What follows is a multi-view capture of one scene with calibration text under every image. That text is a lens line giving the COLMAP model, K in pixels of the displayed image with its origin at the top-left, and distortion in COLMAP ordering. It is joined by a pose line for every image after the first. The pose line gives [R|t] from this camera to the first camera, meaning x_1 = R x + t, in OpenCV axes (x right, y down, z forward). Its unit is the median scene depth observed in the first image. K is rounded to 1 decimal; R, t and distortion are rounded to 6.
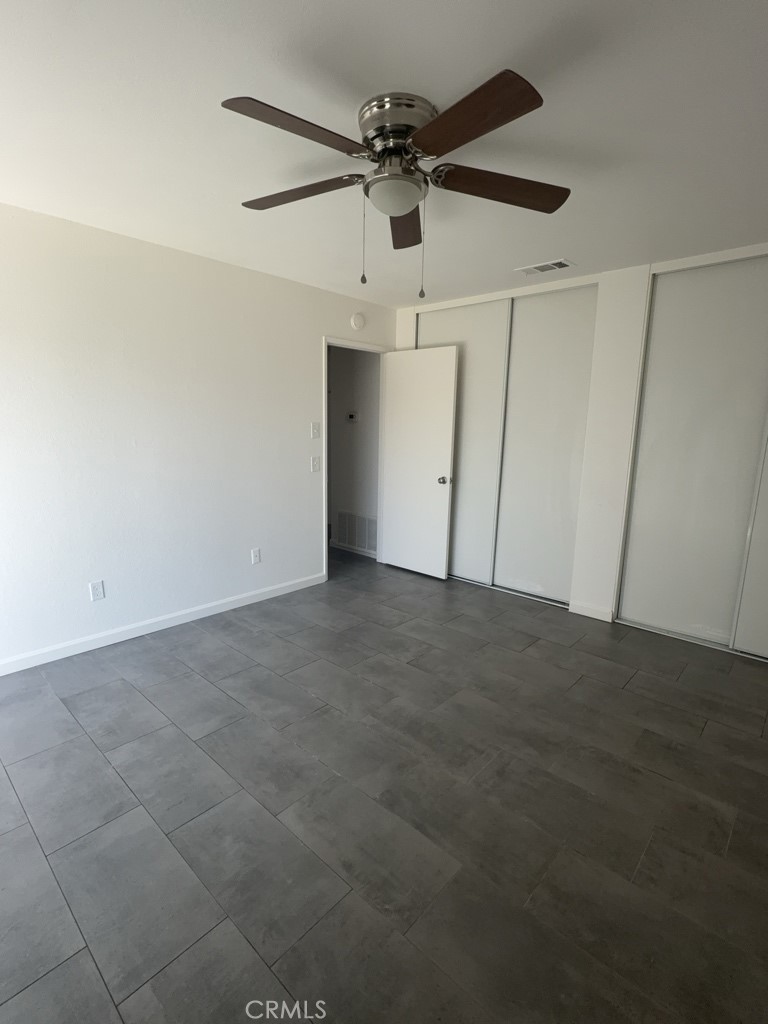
lens RADIAL K [[490.8, 0, 386.4], [0, 490.8, 517.1], [0, 0, 1]] dist [0.000747, 0.001791]
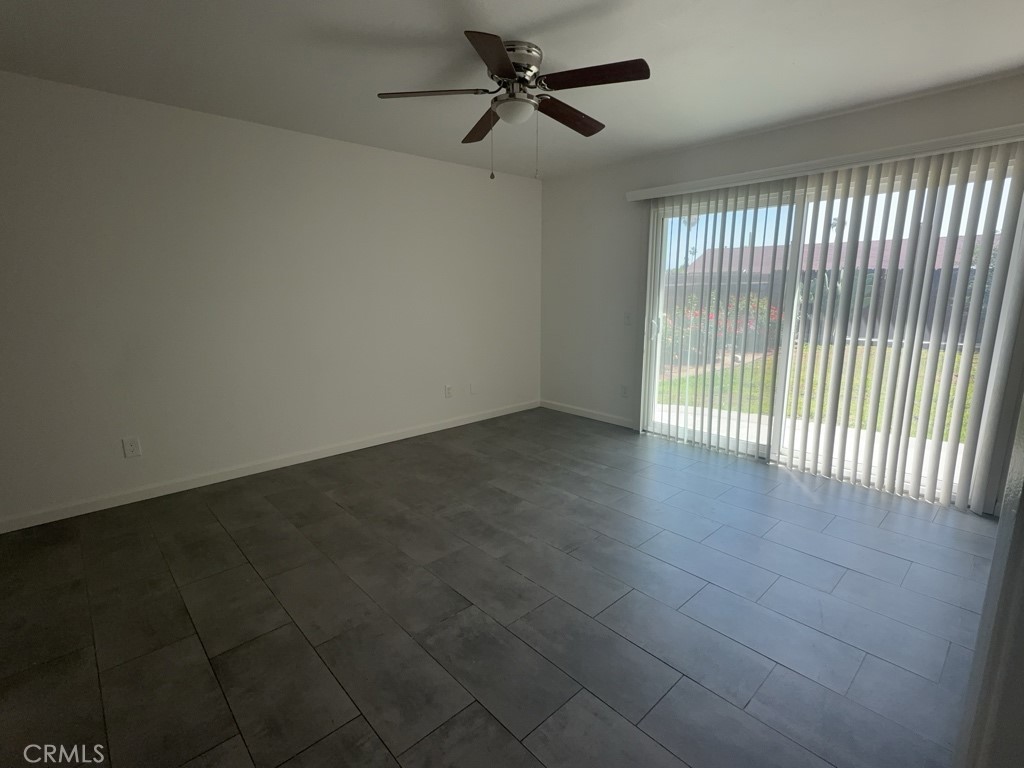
lens RADIAL K [[490.8, 0, 507.4], [0, 490.8, 382.9], [0, 0, 1]] dist [0.000747, 0.001791]
pose [[-0.995594, -0.030358, 0.088719, -0.058482], [0.004455, 0.929758, 0.368144, -0.247857], [-0.093663, 0.366917, -0.925526, 1.410222]]
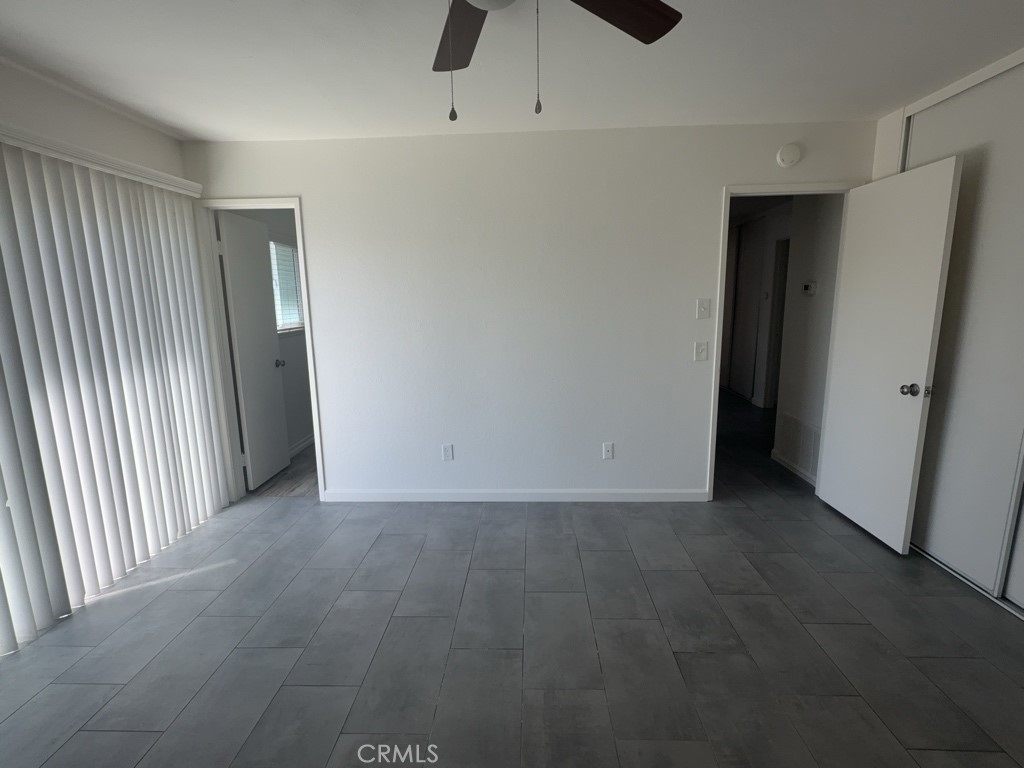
lens RADIAL K [[490.8, 0, 512.5], [0, 490.8, 387.1], [0, 0, 1]] dist [0.000747, 0.001791]
pose [[0.647144, 0.107392, -0.754766, 0.338780], [-0.115338, 0.992425, 0.042315, -0.063934], [0.753593, 0.059669, 0.654628, 0.332277]]
